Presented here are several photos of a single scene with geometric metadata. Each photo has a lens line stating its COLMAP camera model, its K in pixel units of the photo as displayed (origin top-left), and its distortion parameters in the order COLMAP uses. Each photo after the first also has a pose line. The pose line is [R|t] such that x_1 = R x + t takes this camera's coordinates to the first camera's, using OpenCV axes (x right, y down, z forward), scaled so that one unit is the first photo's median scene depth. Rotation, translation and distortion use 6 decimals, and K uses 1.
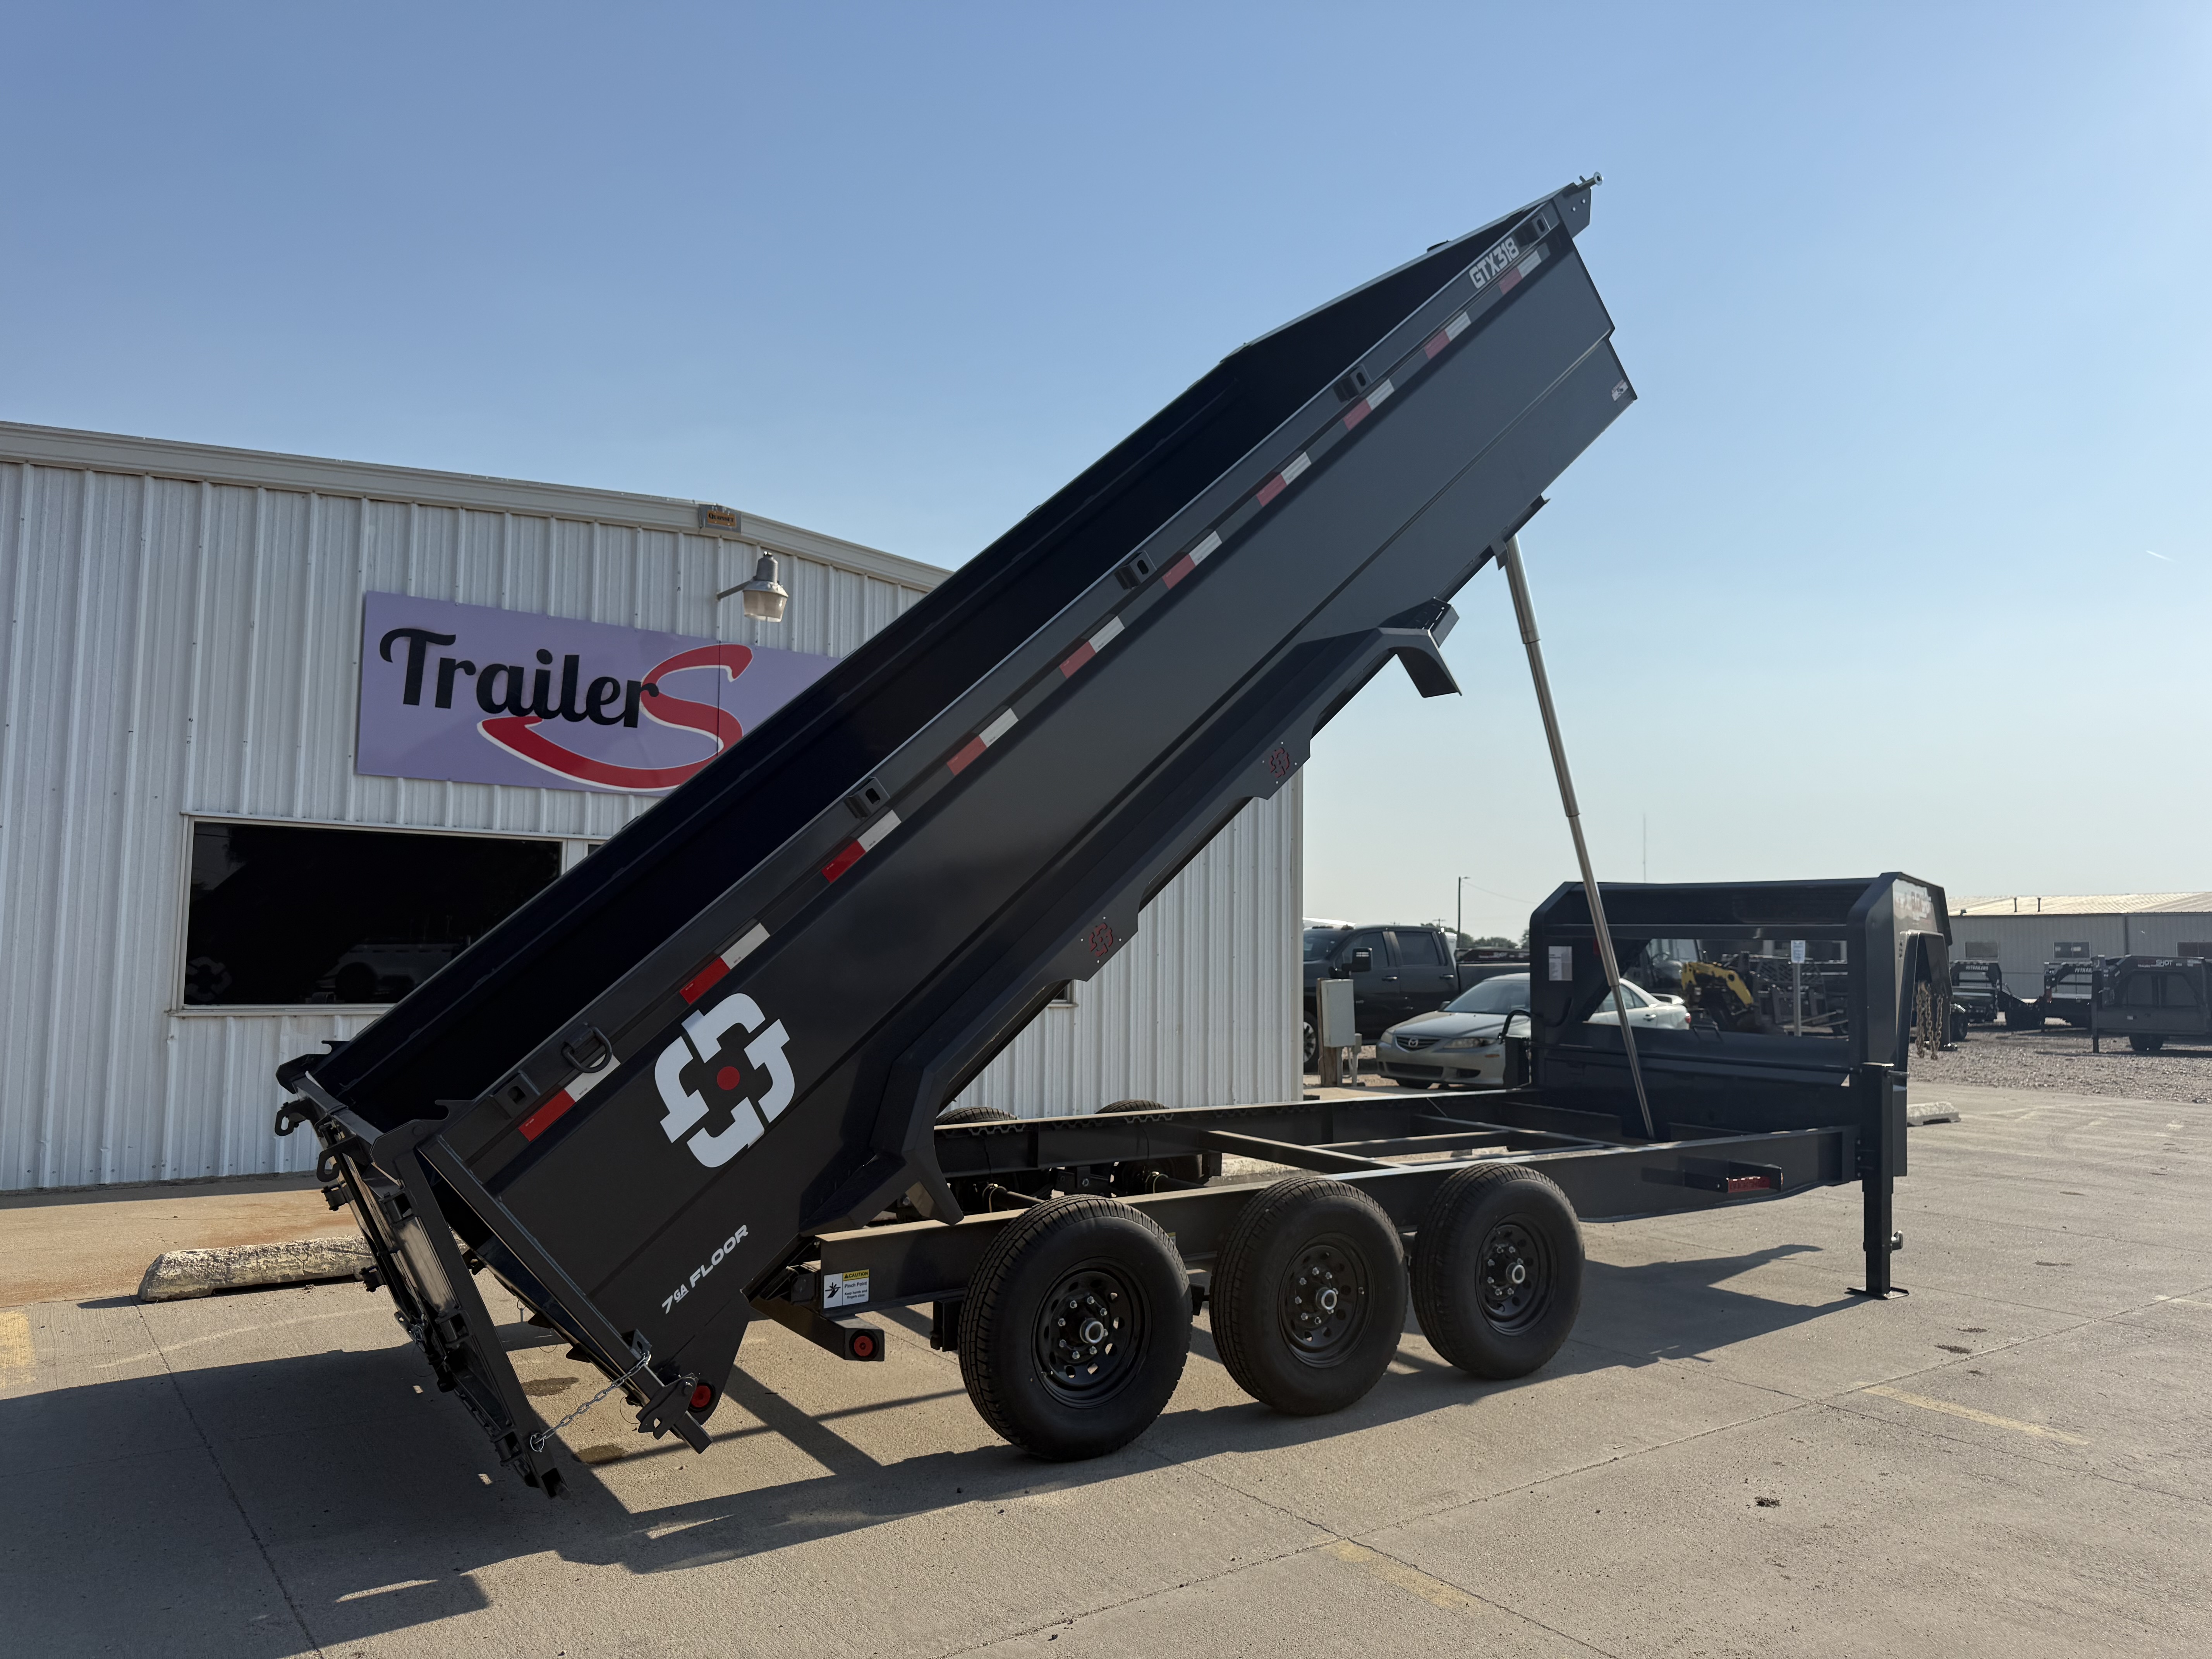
lens RADIAL K [[1568.9, 0, 1151.1], [0, 1568.9, 839.8], [0, 0, 1]] dist [0.031740, -0.028242]
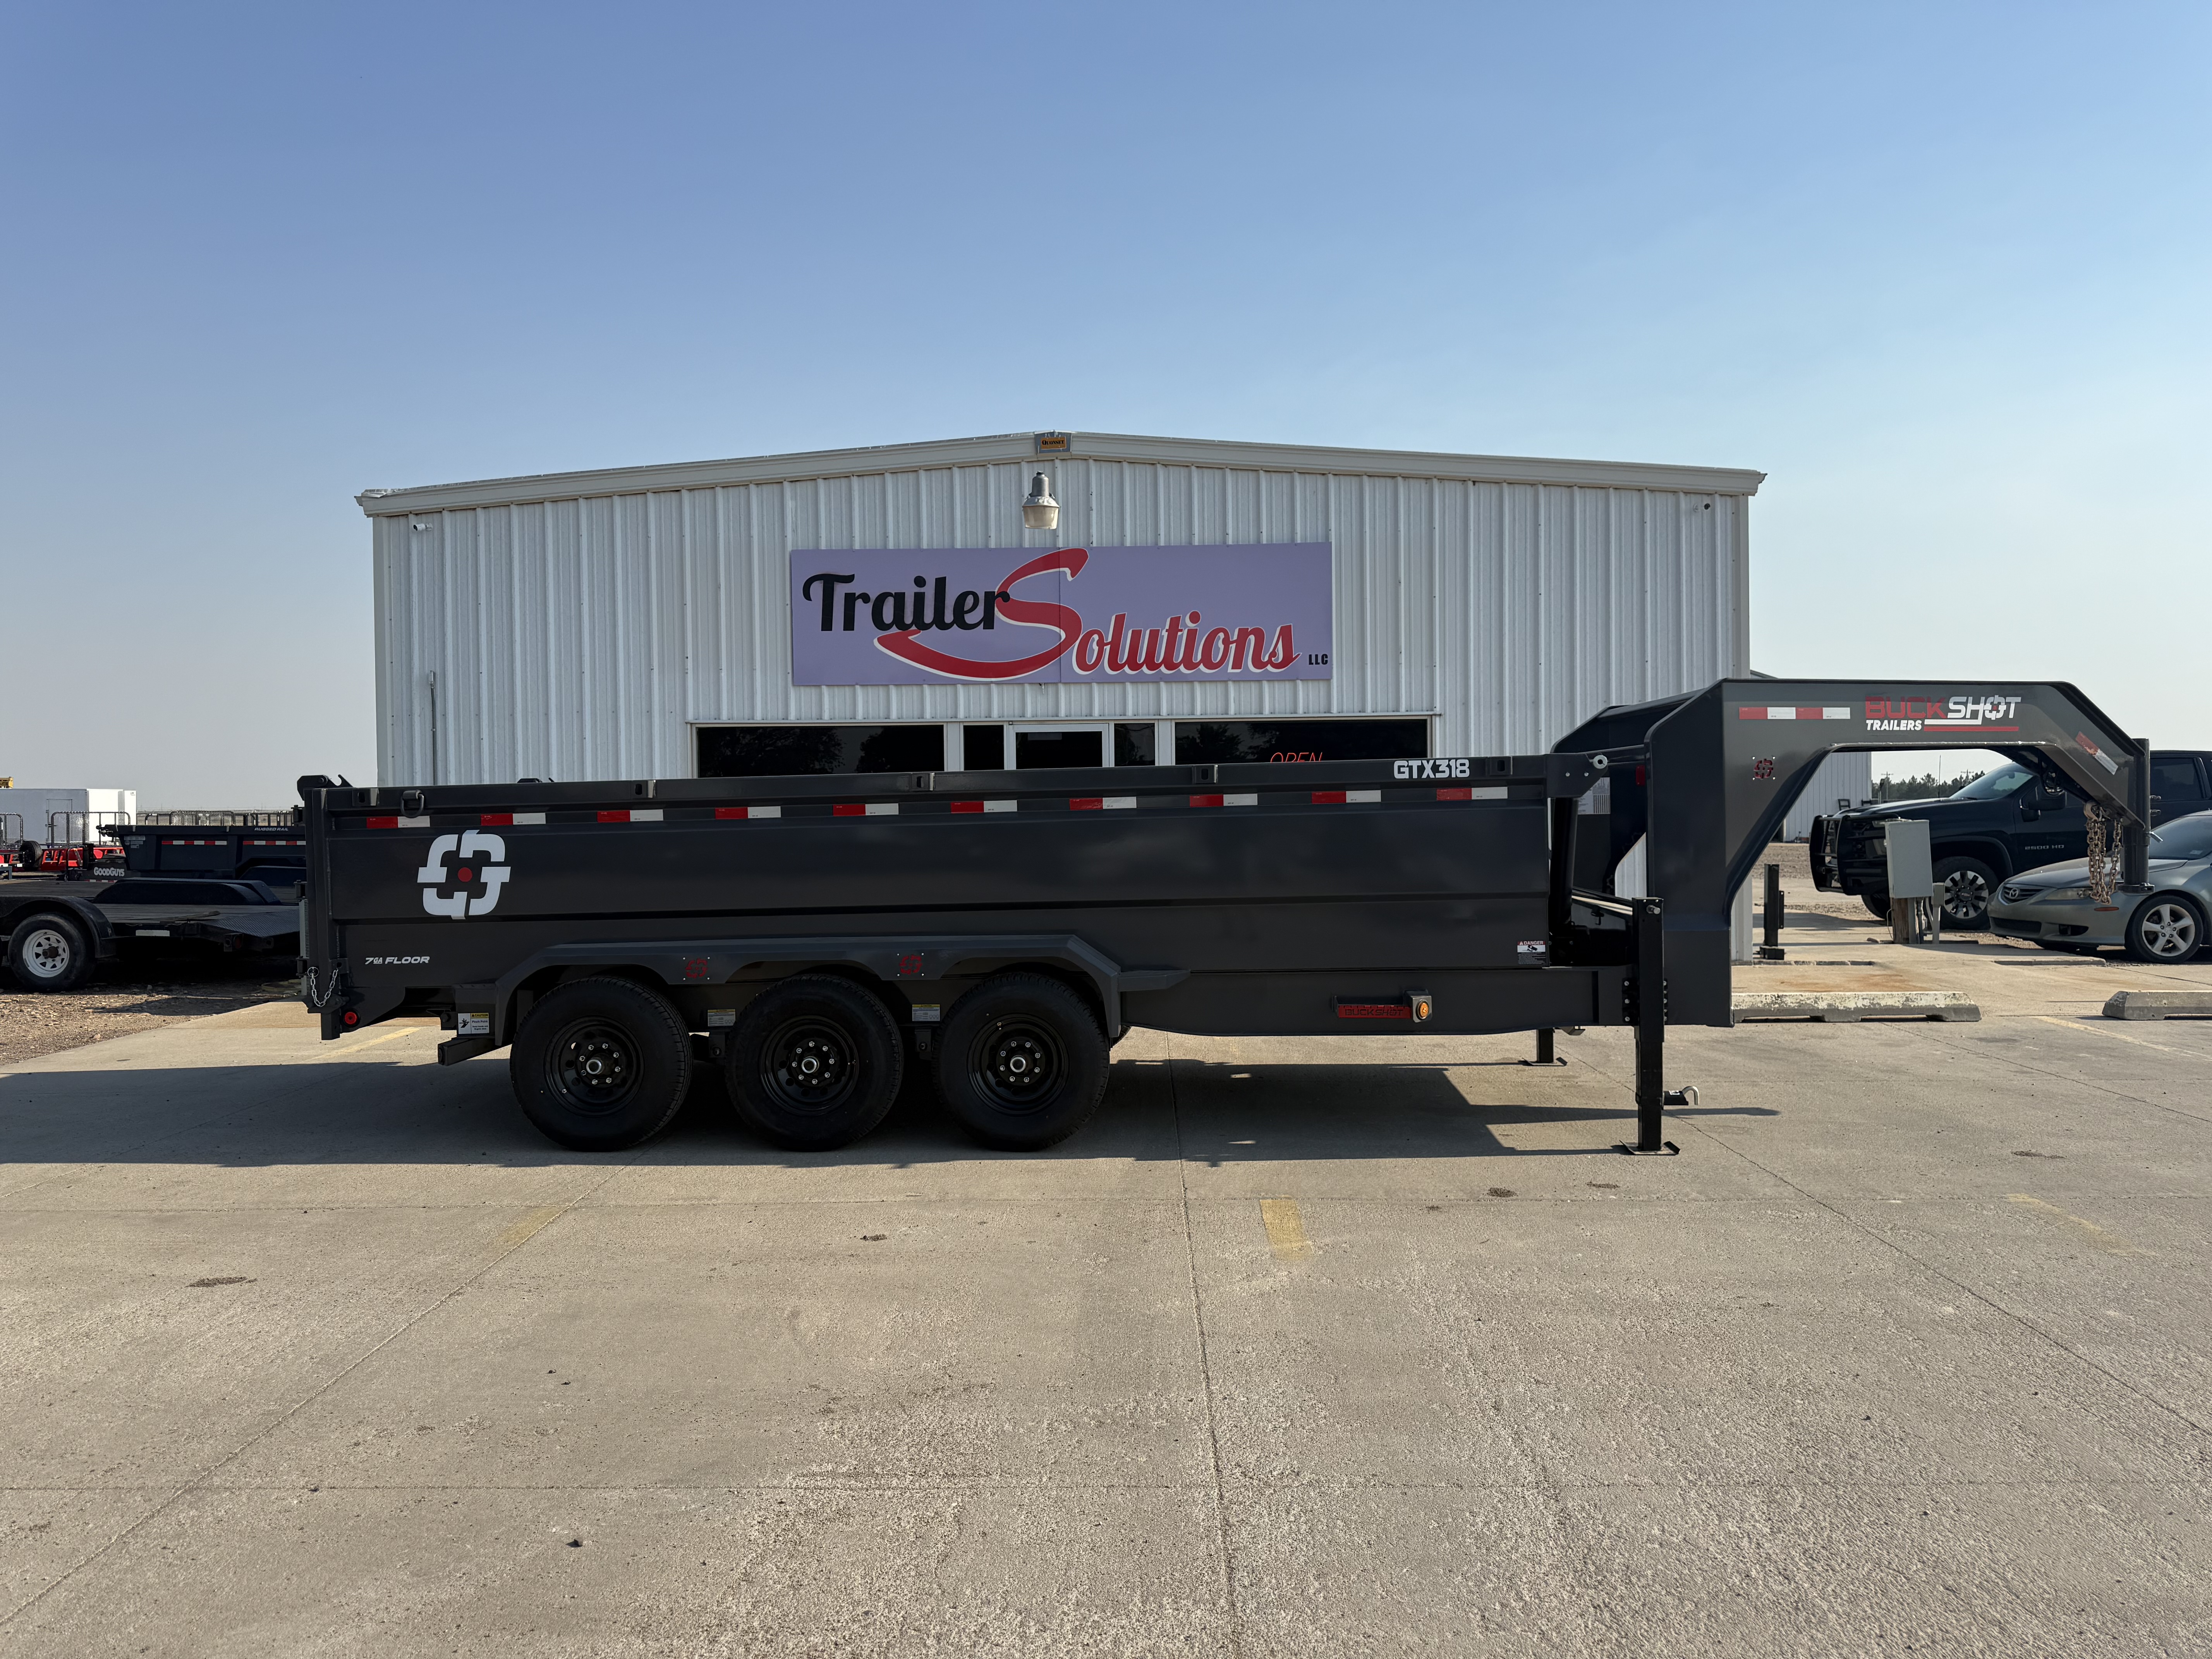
lens RADIAL K [[1537.7, 0, 1120.7], [0, 1537.7, 825.7], [0, 0, 1]] dist [0.166545, -0.301479]
pose [[0.779850, -0.021521, -0.625597, 0.549341], [0.070354, 0.996090, 0.053434, 0.027452], [0.622000, -0.085684, 0.778315, 0.104710]]
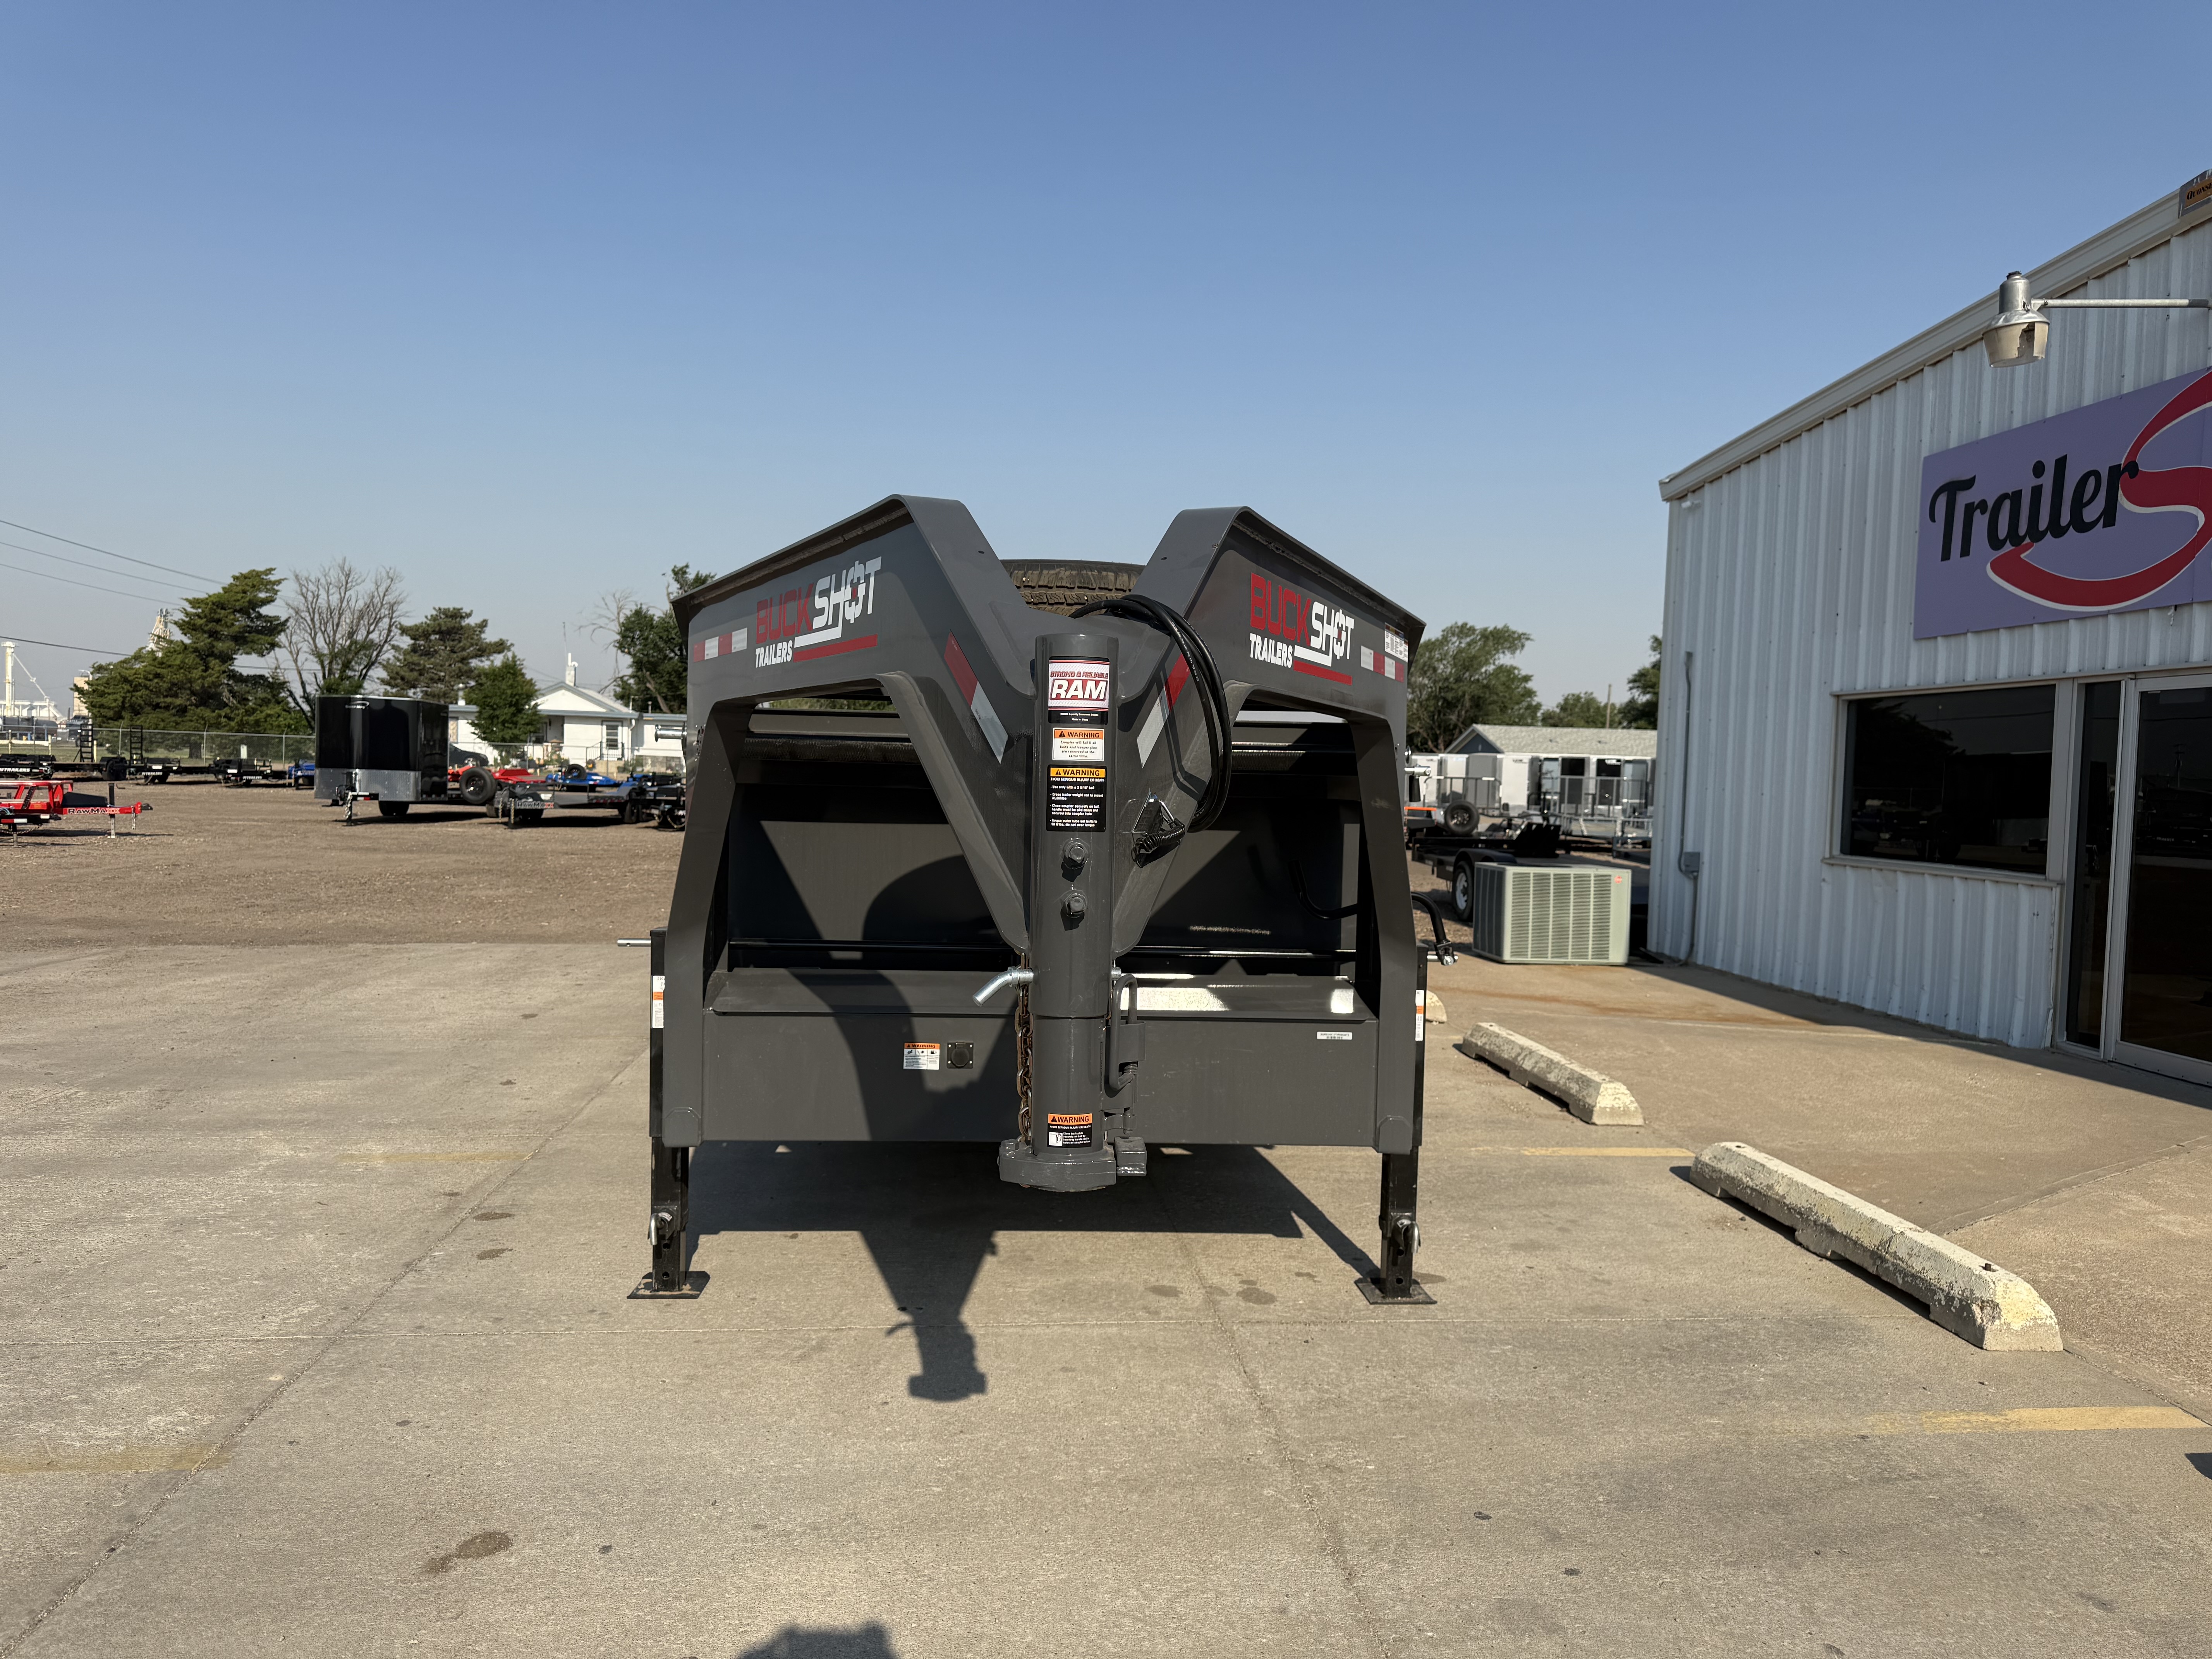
lens RADIAL K [[1562.8, 0, 1108.7], [0, 1562.8, 831.2], [0, 0, 1]] dist [0.049228, -0.057291]
pose [[-0.523676, -0.002854, -0.851913, 0.627889], [0.019558, 0.999691, -0.015371, 0.085878], [0.851693, -0.024711, -0.523458, 1.051253]]
